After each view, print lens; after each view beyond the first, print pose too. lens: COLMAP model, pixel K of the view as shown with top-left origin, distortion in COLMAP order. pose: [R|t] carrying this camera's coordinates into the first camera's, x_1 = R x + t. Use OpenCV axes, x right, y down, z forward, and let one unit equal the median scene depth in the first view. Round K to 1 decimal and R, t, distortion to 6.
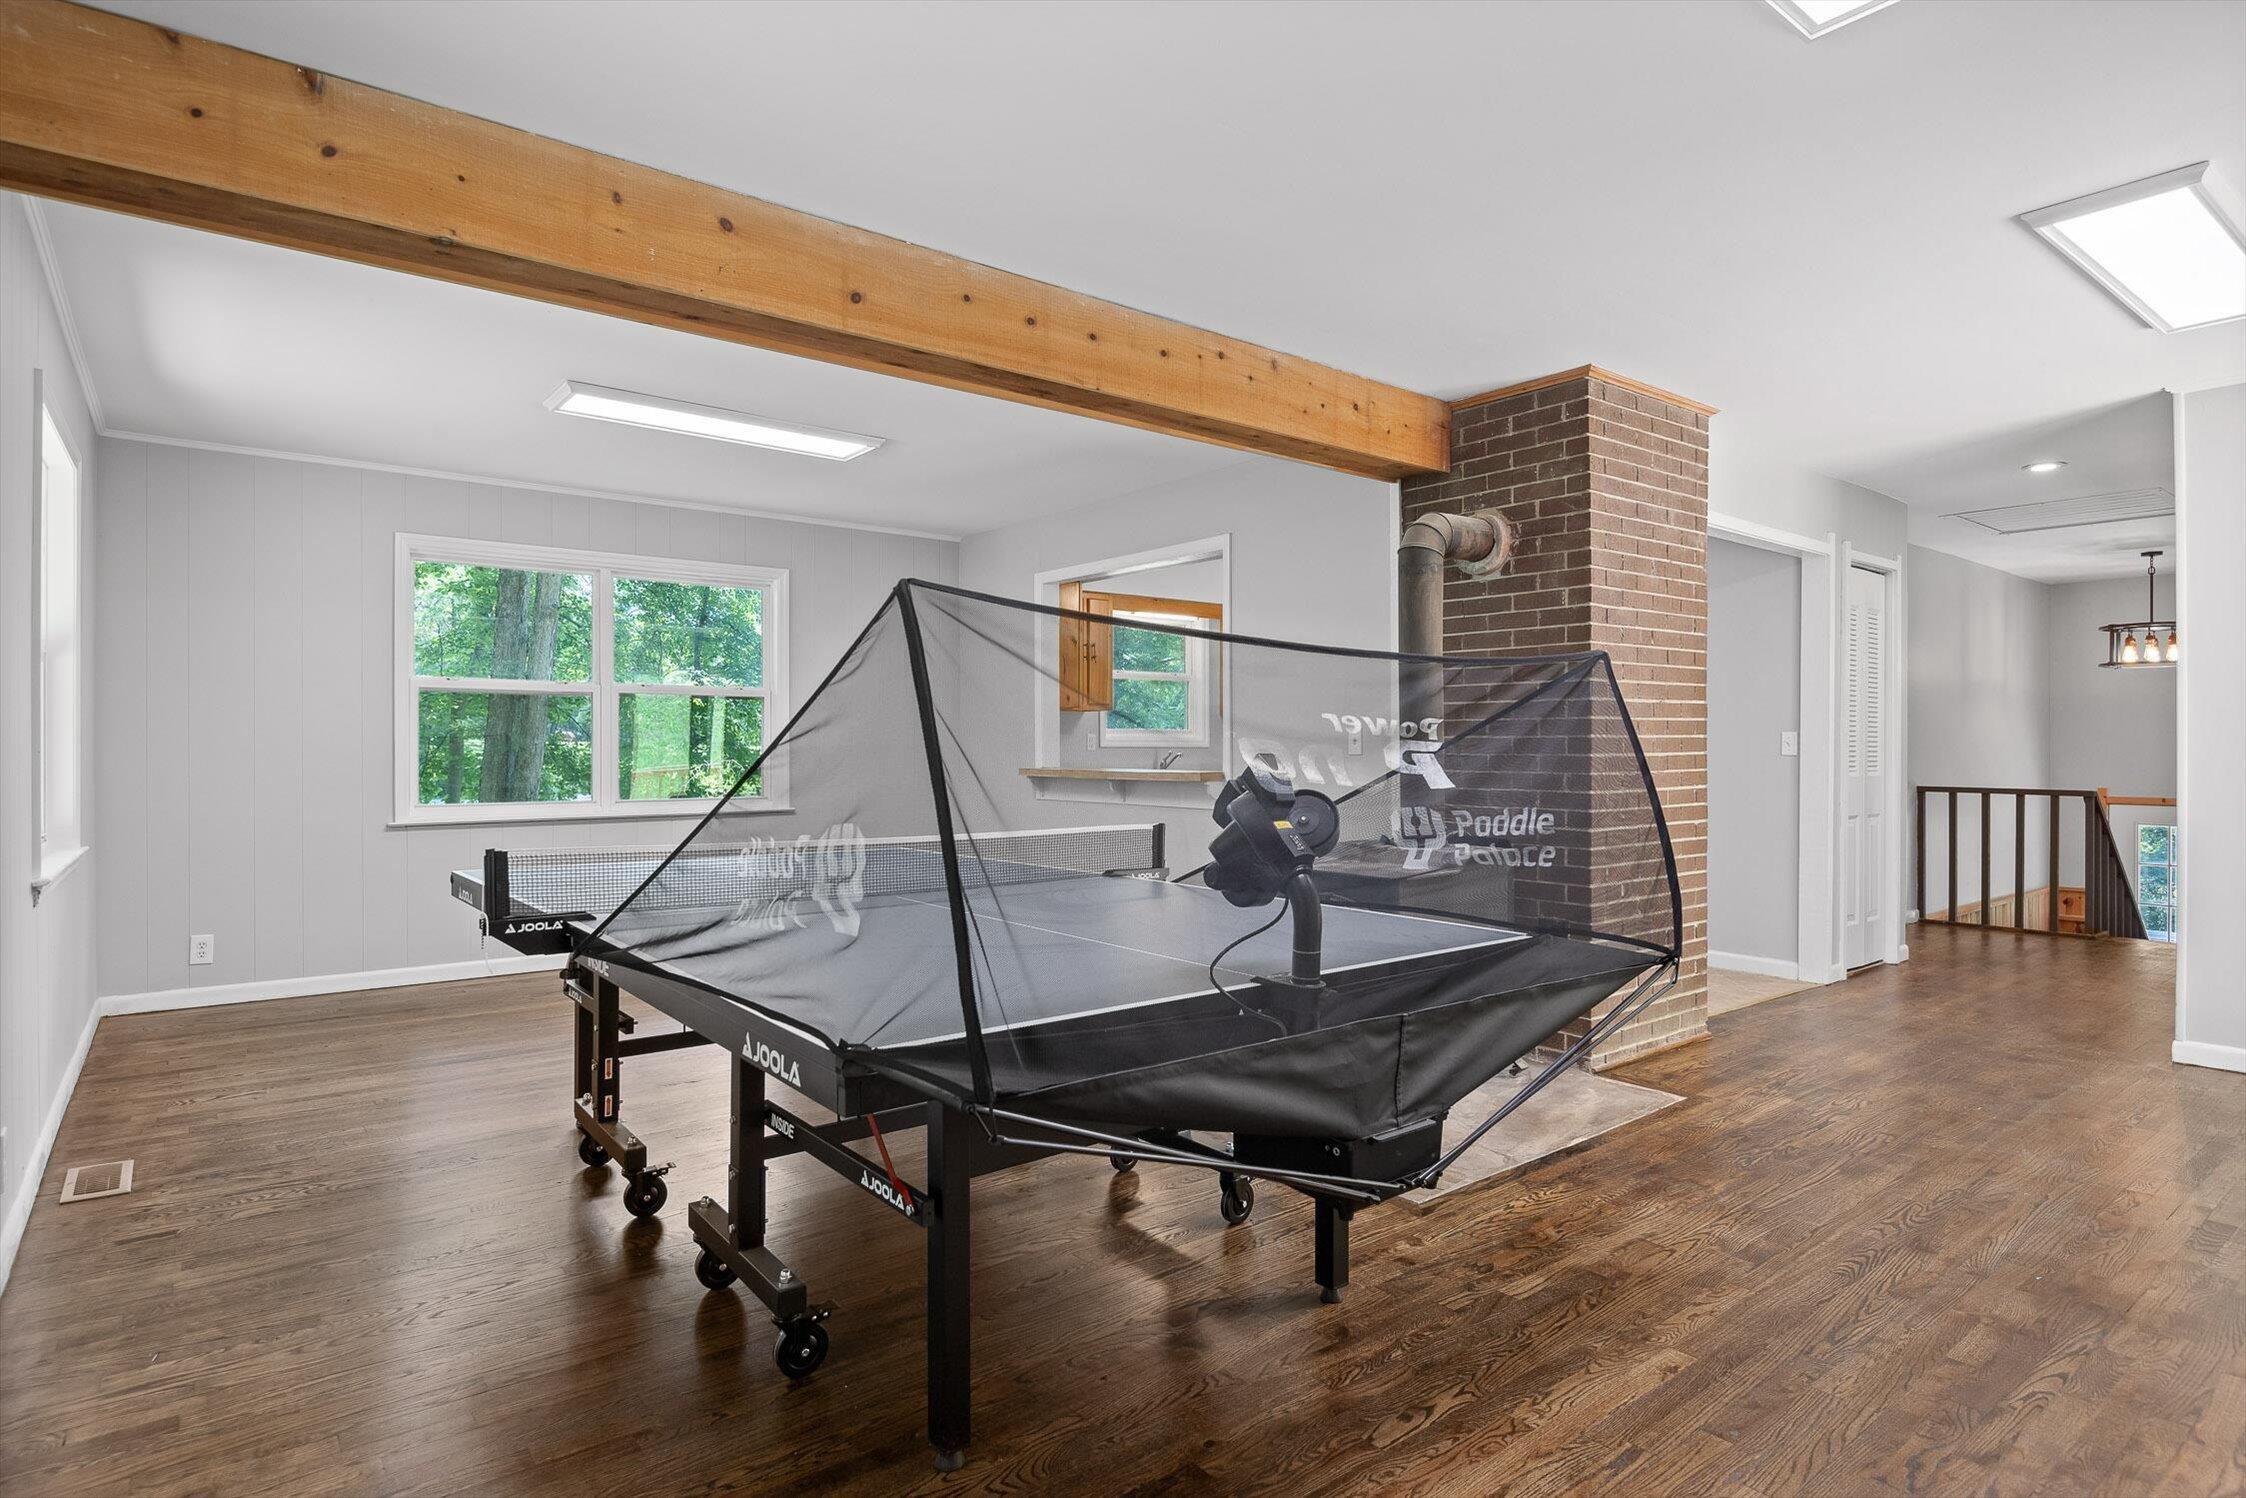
lens RADIAL K [[1179.8, 0, 1123.0], [0, 1179.8, 749.0], [0, 0, 1]] dist [-0.000527, -0.000535]
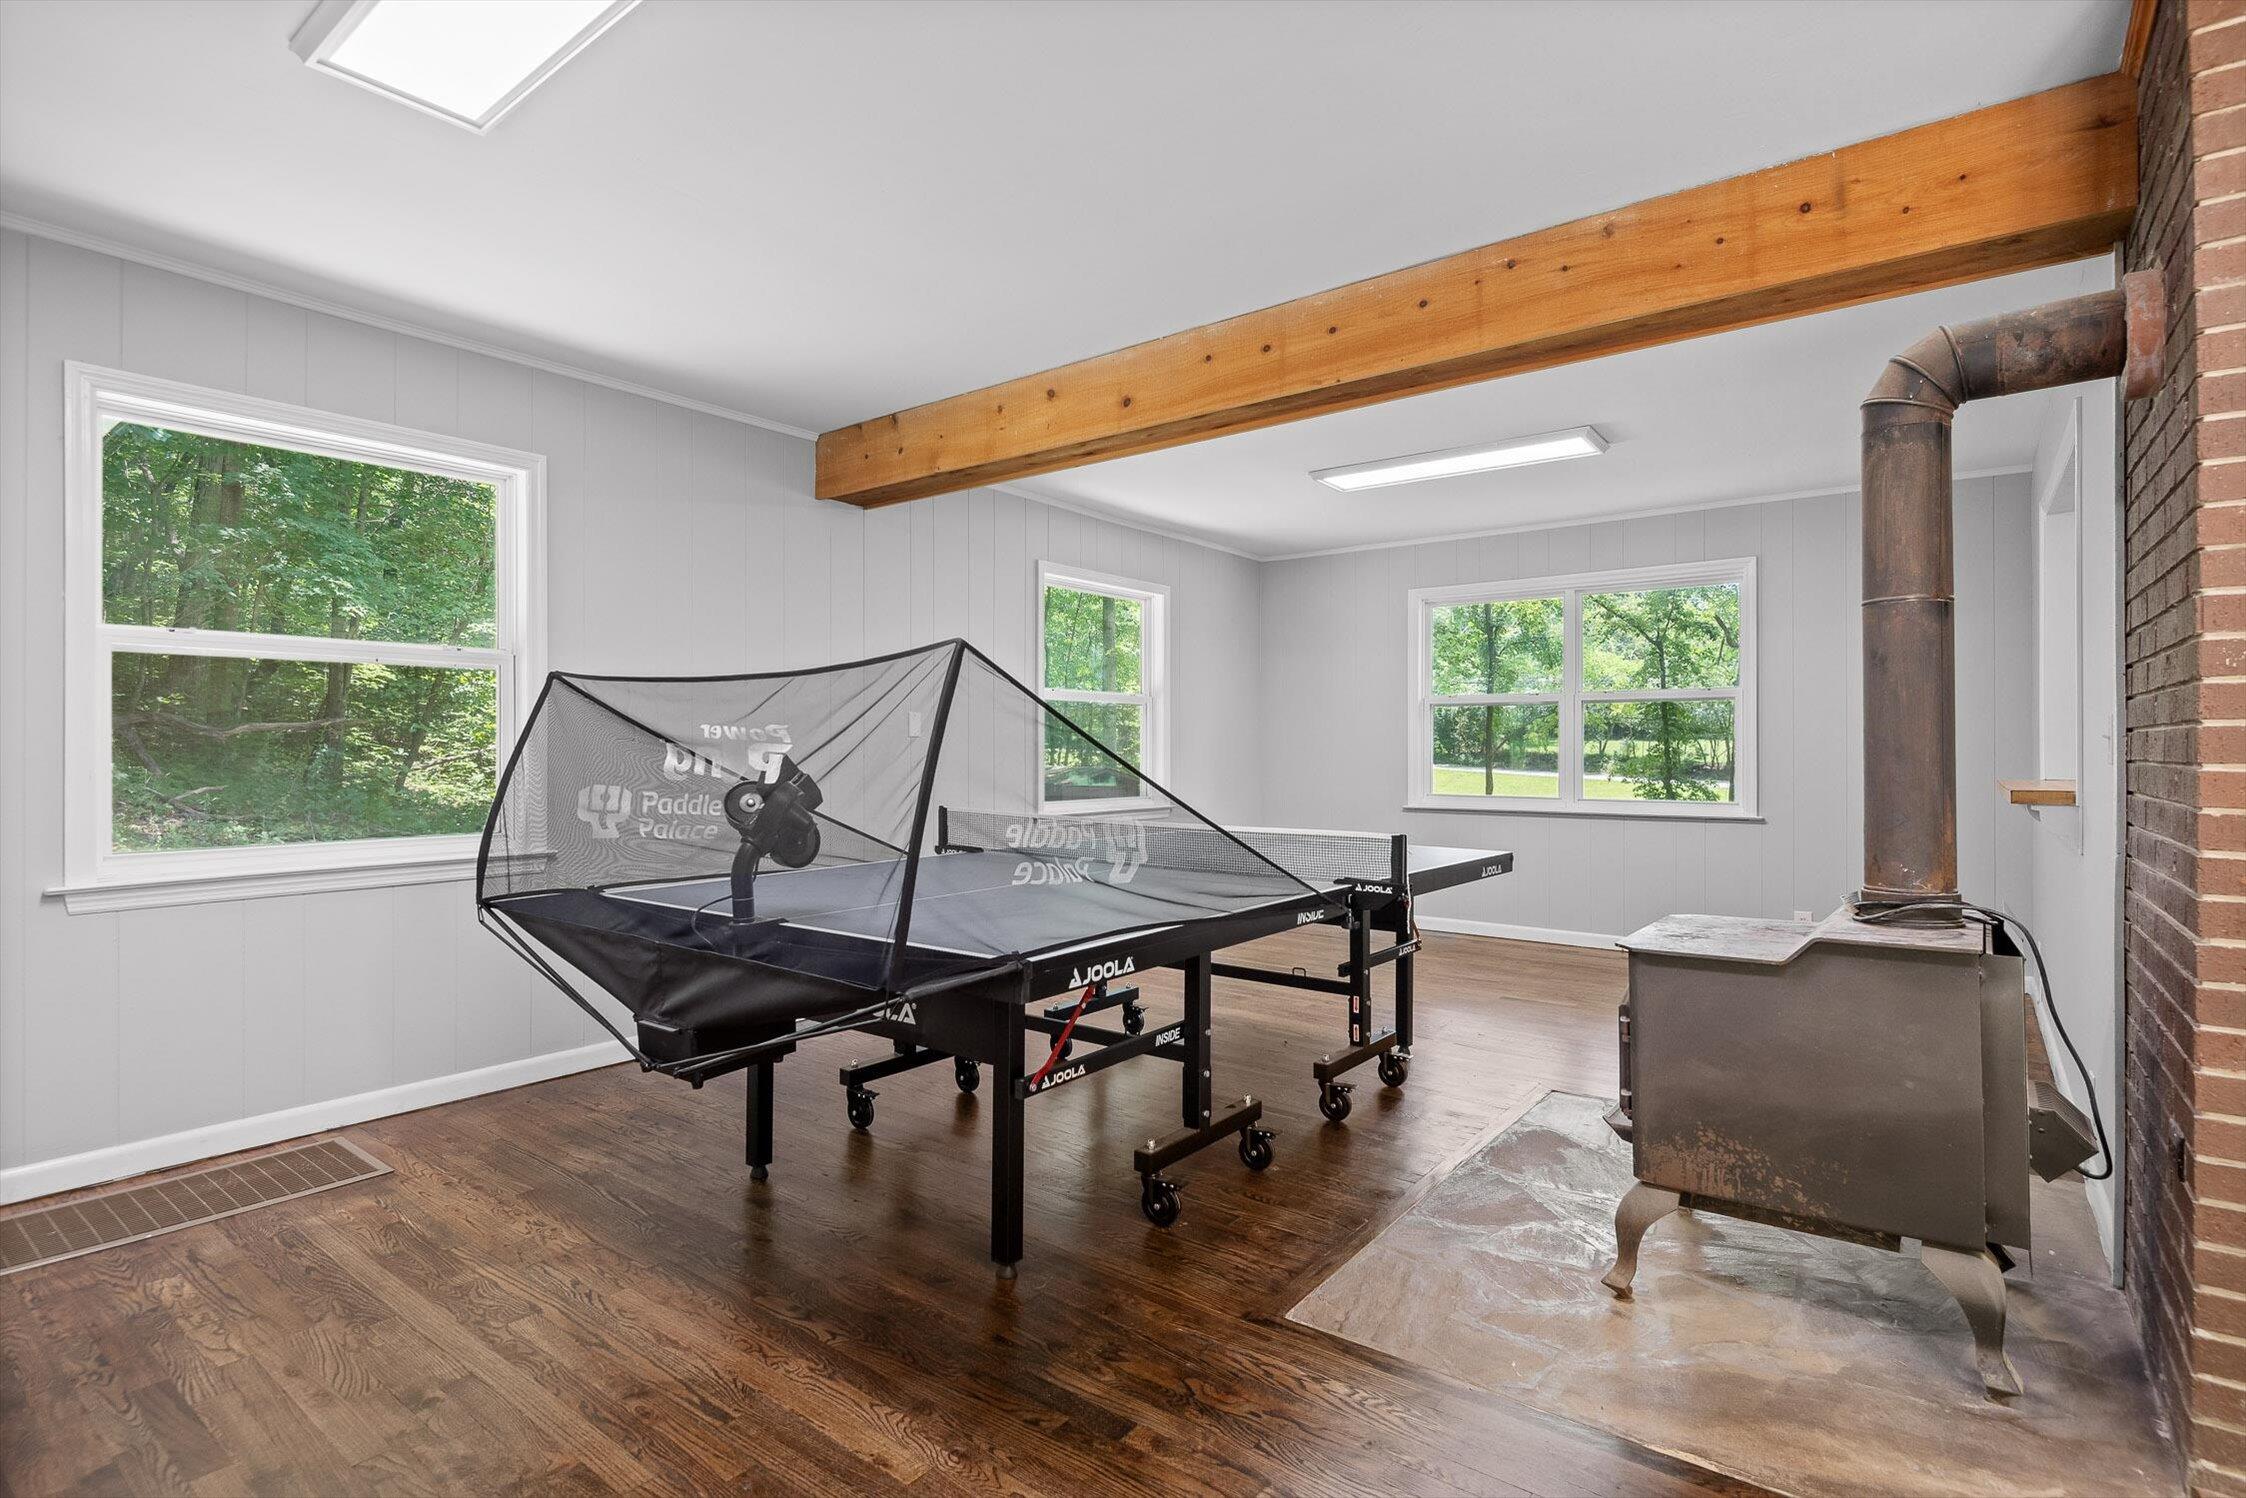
lens RADIAL K [[1075.5, 0, 1118.1], [0, 1075.5, 753.6], [0, 0, 1]] dist [-0.002930, -0.001157]
pose [[0.251133, 0.004074, -0.967944, 0.867946], [-0.002778, 0.999990, 0.003488, -0.000704], [0.967949, 0.001813, 0.251142, 0.658718]]
